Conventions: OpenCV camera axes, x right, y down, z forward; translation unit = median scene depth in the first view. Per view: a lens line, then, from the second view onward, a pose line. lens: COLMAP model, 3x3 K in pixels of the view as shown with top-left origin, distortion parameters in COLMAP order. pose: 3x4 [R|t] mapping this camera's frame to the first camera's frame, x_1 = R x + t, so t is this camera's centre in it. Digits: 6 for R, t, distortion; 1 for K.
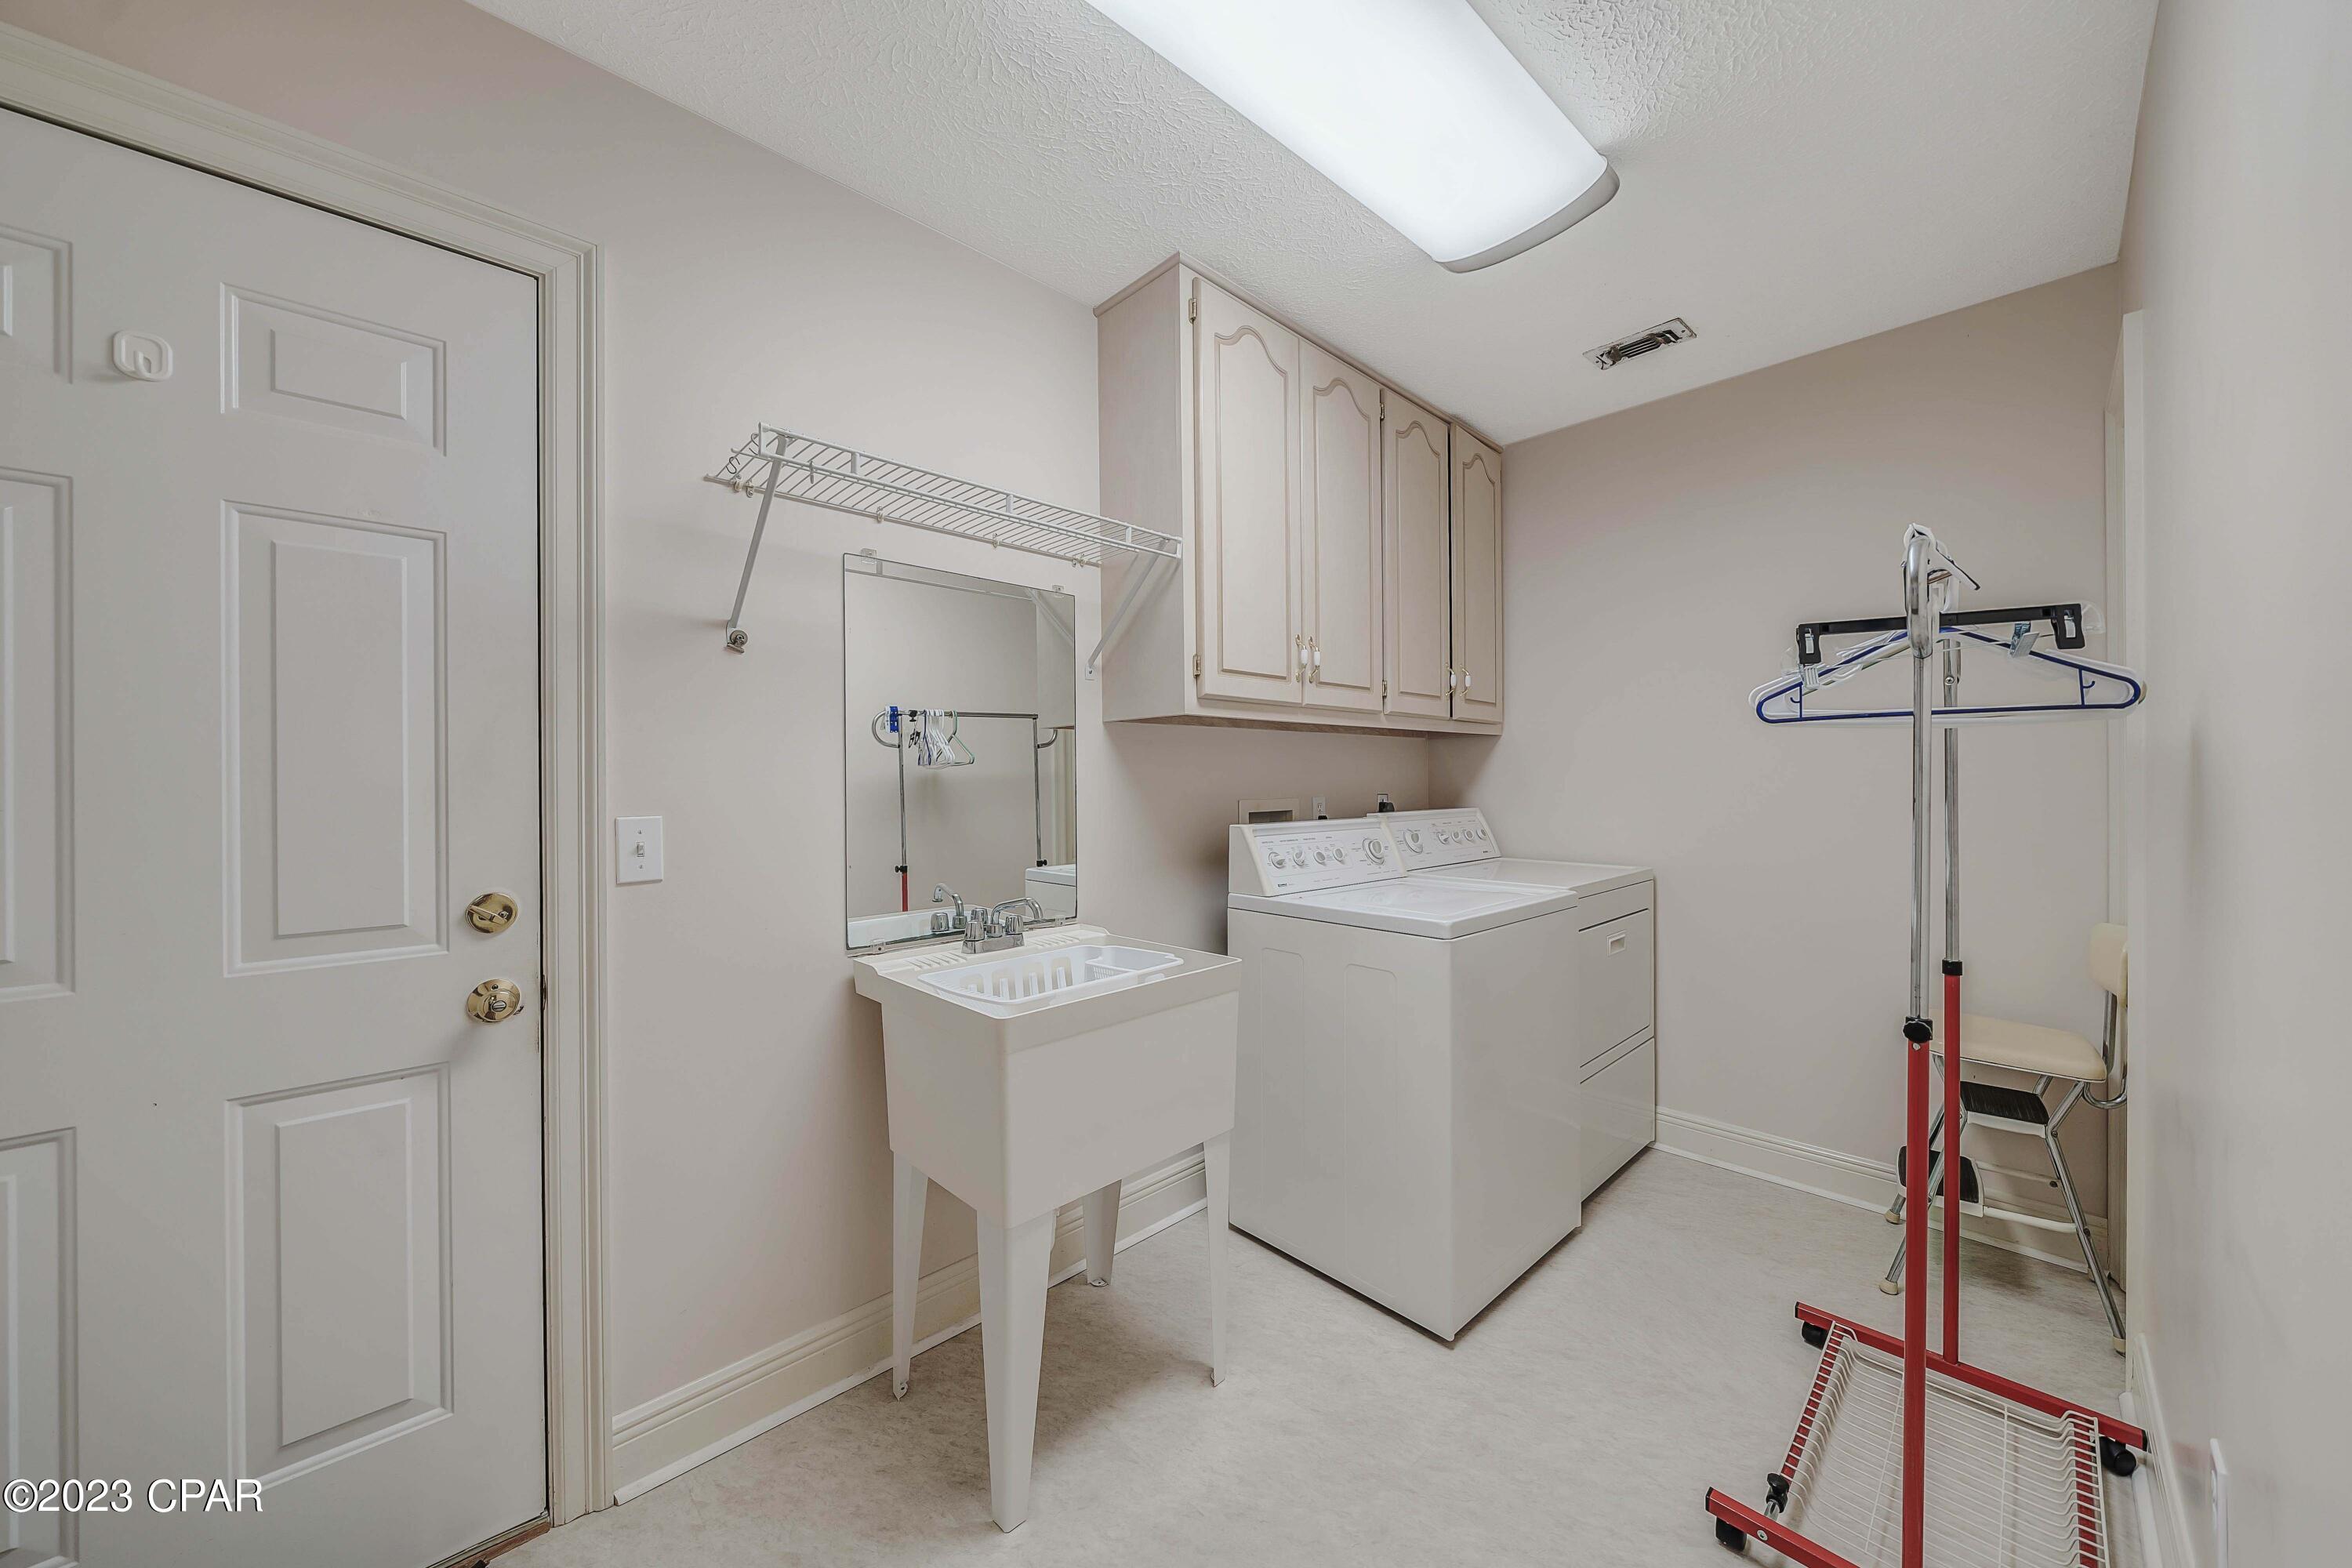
lens RADIAL K [[814.3, 0, 1175.9], [0, 814.3, 782.2], [0, 0, 1]] dist [-0.009925, 0.000043]
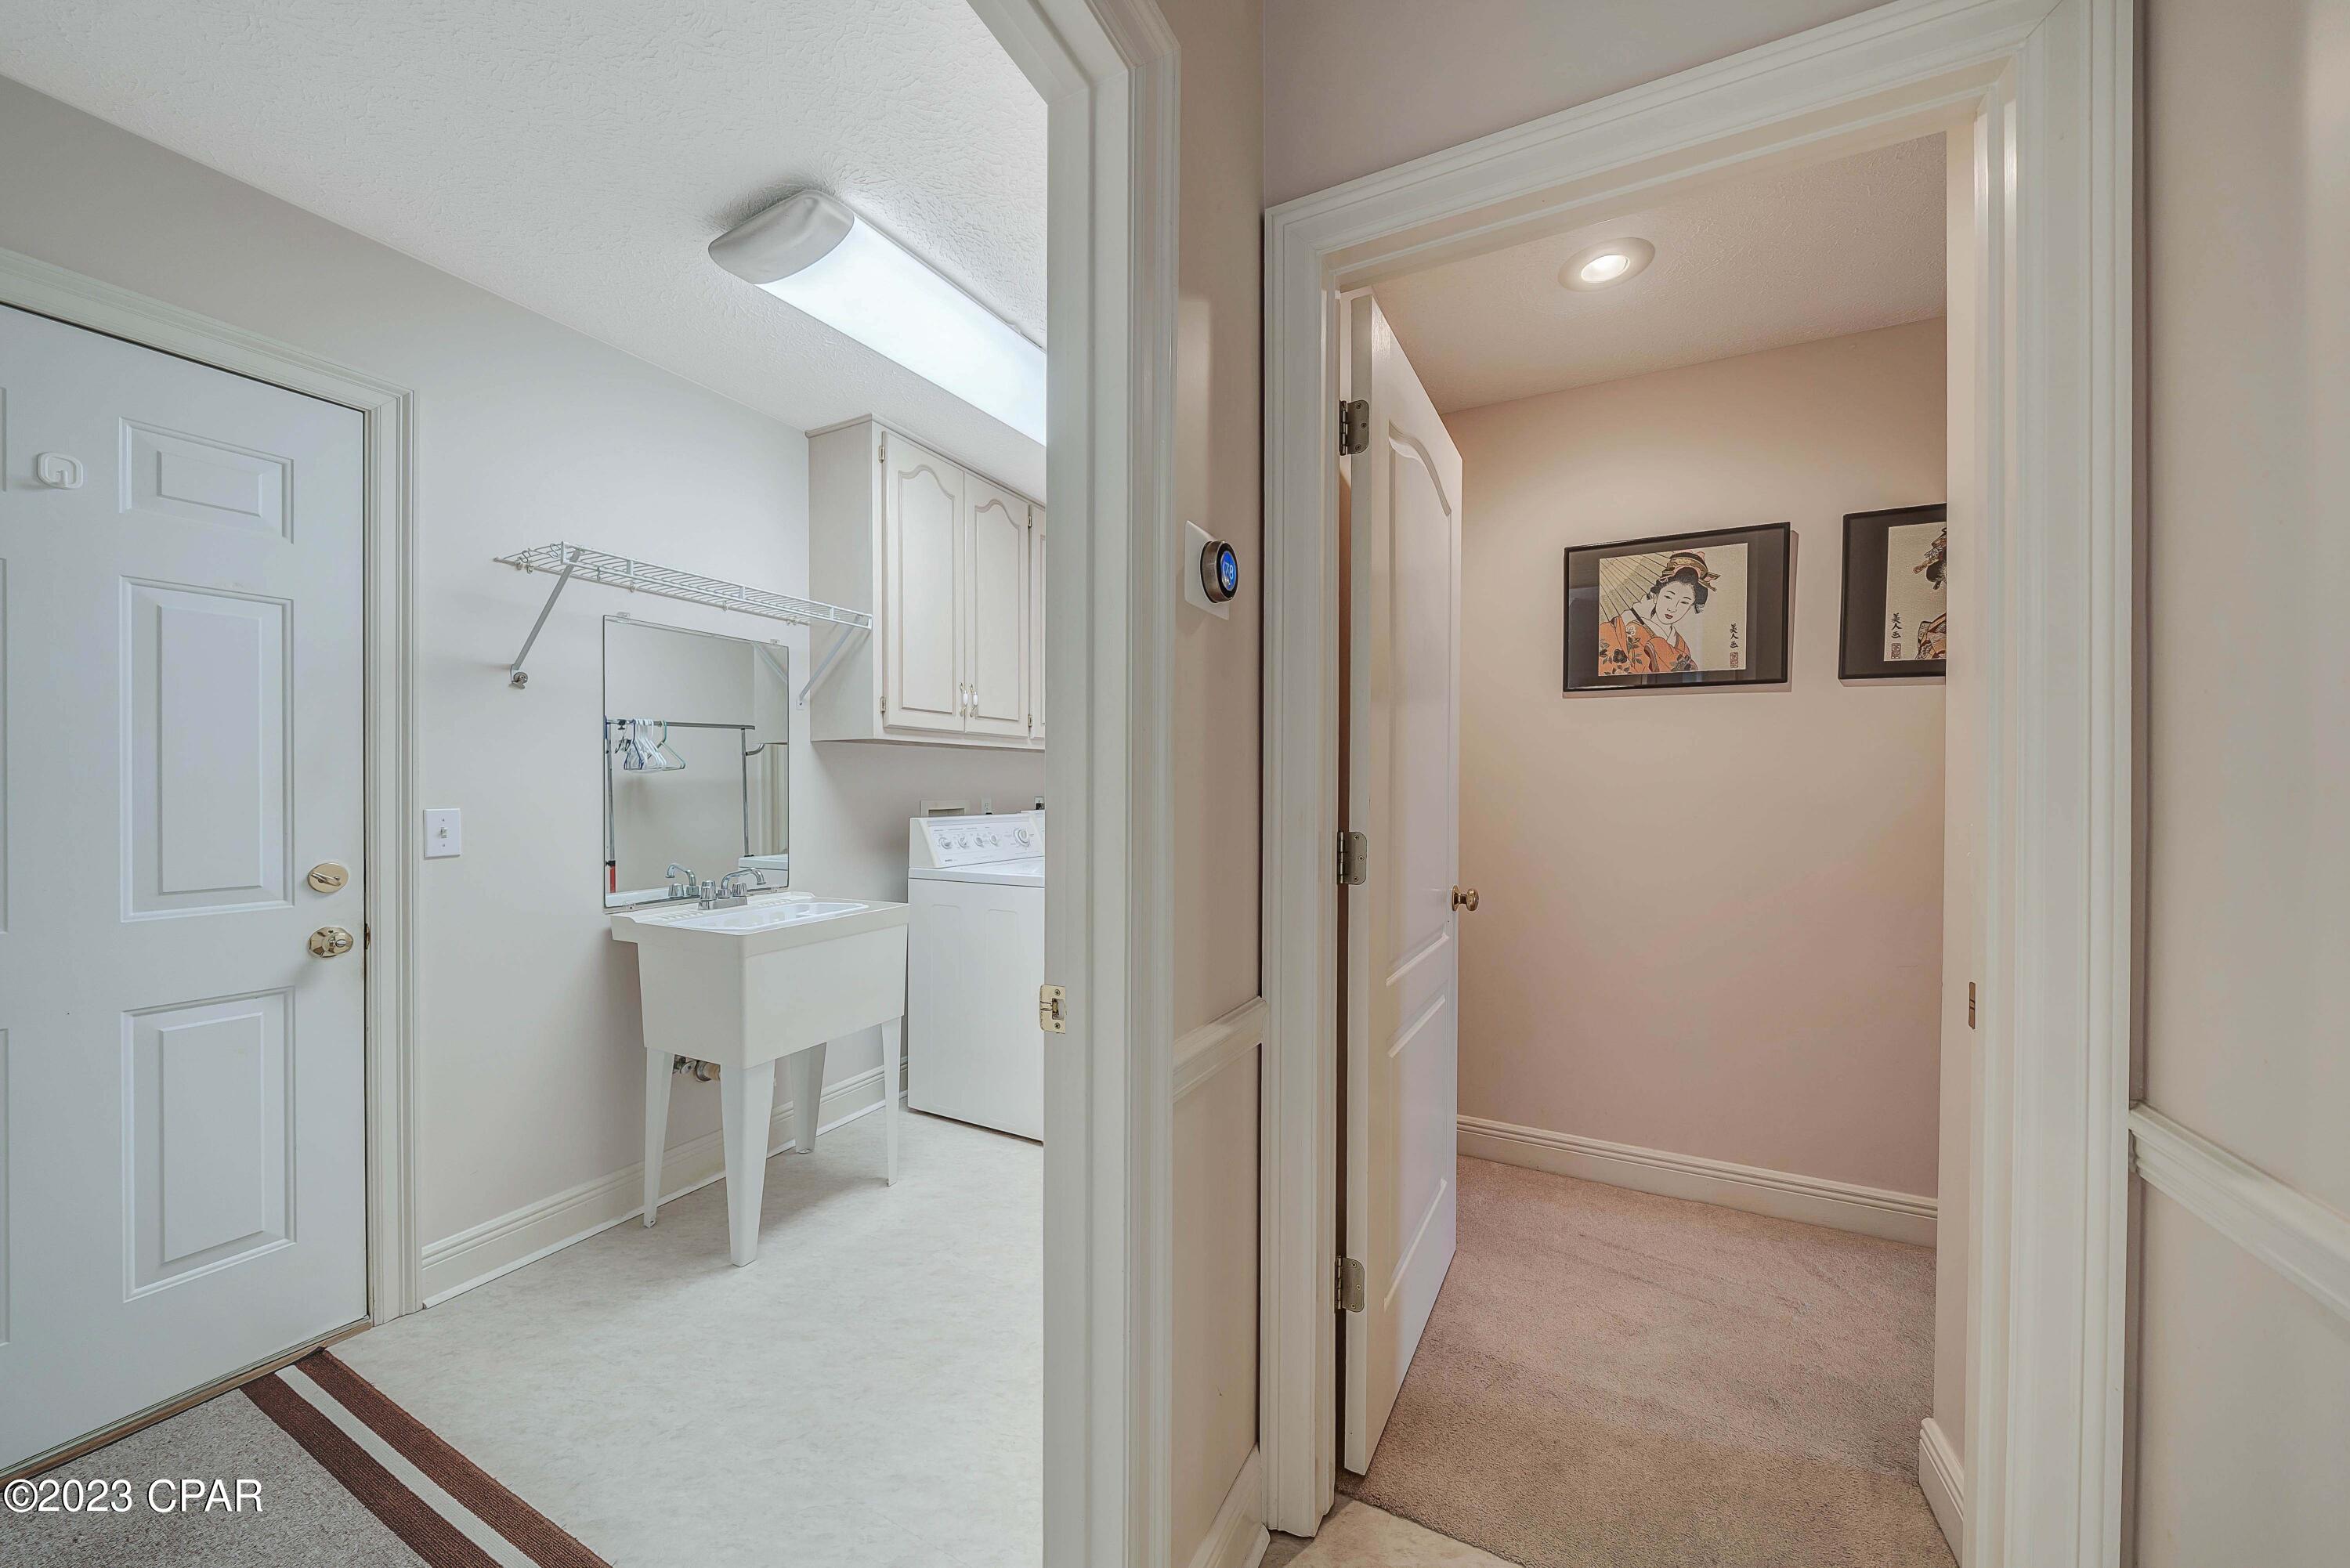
lens RADIAL K [[813.6, 0, 1172.2], [0, 813.6, 790.8], [0, 0, 1]] dist [-0.009925, 0.000043]
pose [[0.944682, 0.006306, 0.327927, 0.047817], [-0.007383, 0.999971, 0.002040, 0.000928], [-0.327904, -0.004348, 0.944701, -0.621886]]
